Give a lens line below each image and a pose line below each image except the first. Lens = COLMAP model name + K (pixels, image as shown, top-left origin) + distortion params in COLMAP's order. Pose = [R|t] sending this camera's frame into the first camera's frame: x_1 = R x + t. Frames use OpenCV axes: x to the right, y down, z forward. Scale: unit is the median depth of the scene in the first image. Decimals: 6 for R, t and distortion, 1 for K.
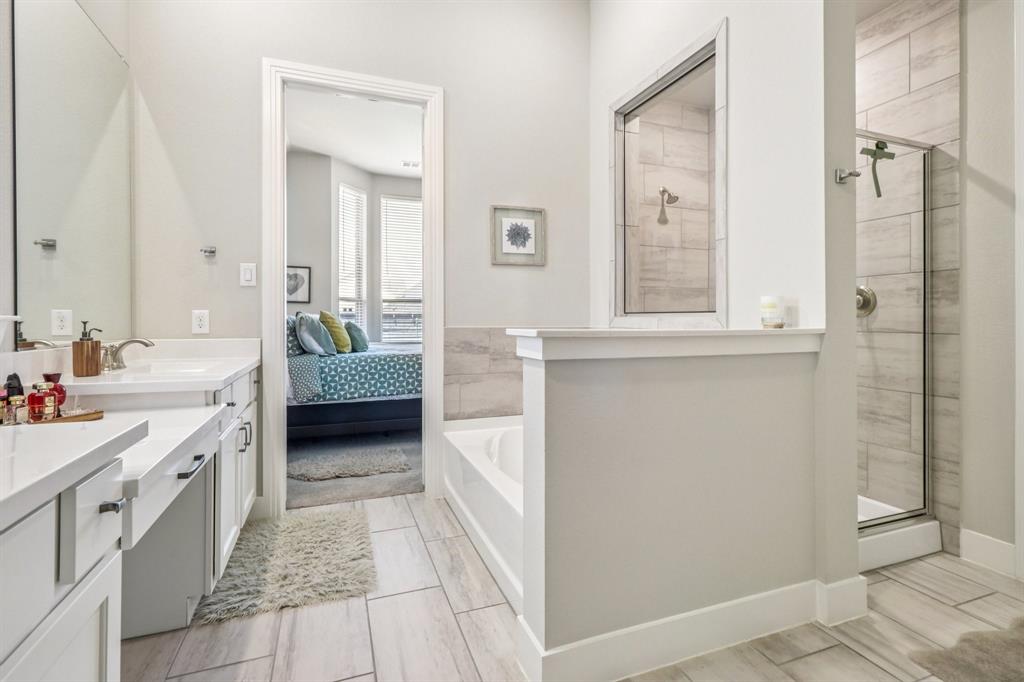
lens RADIAL K [[478.6, 0, 512.1], [0, 478.6, 318.5], [0, 0, 1]] dist [0.007408, 0.000586]
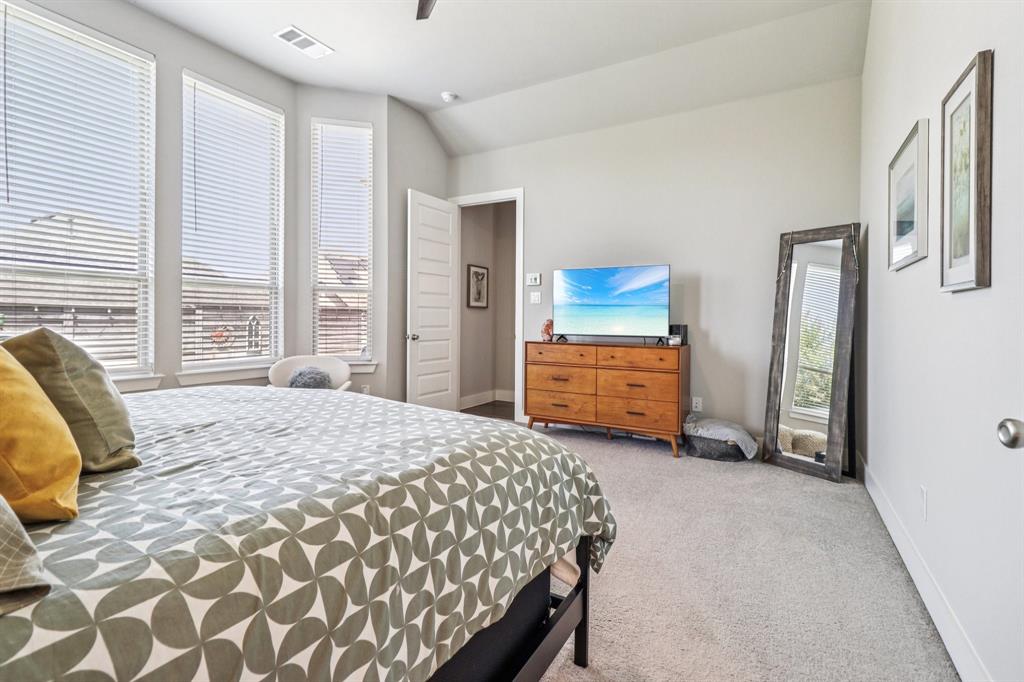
lens RADIAL K [[478.6, 0, 512.1], [0, 478.6, 318.5], [0, 0, 1]] dist [0.007408, 0.000586]
pose [[0.773828, 0.005691, 0.633370, -0.340868], [-0.007284, 0.999973, -0.000085, 0.000381], [-0.633353, -0.004548, 0.773849, 0.786562]]
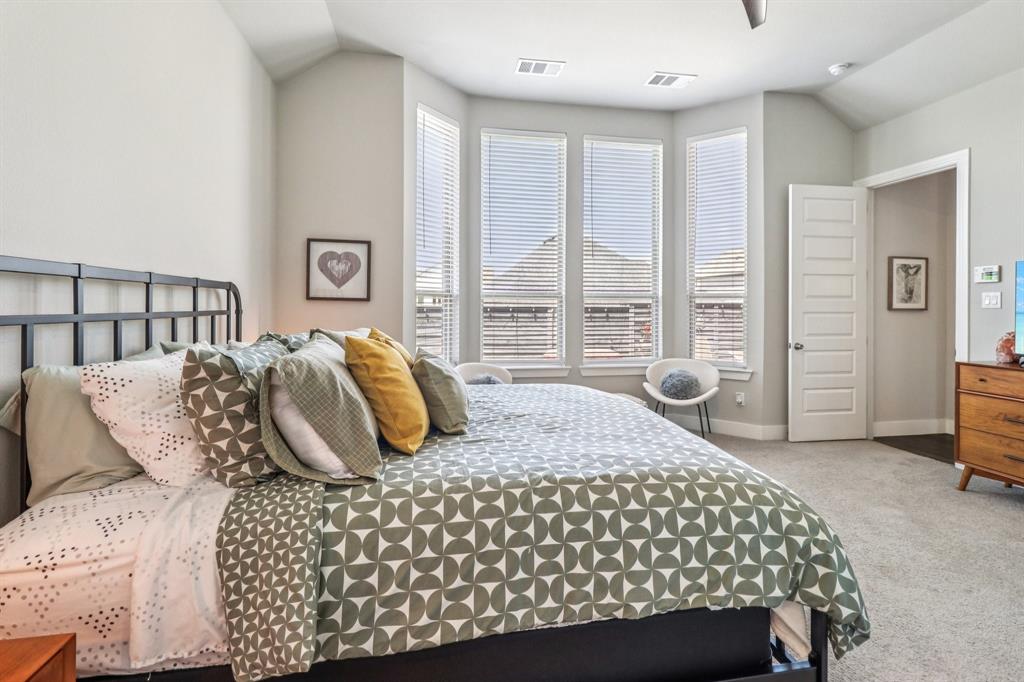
lens RADIAL K [[483.5, 0, 512.1], [0, 483.5, 307.4], [0, 0, 1]] dist [0.006520, 0.000248]
pose [[0.984497, 0.004210, -0.175350, -0.213991], [-0.003914, 0.999990, 0.002035, -0.040041], [0.175356, -0.001317, 0.984504, 0.670339]]
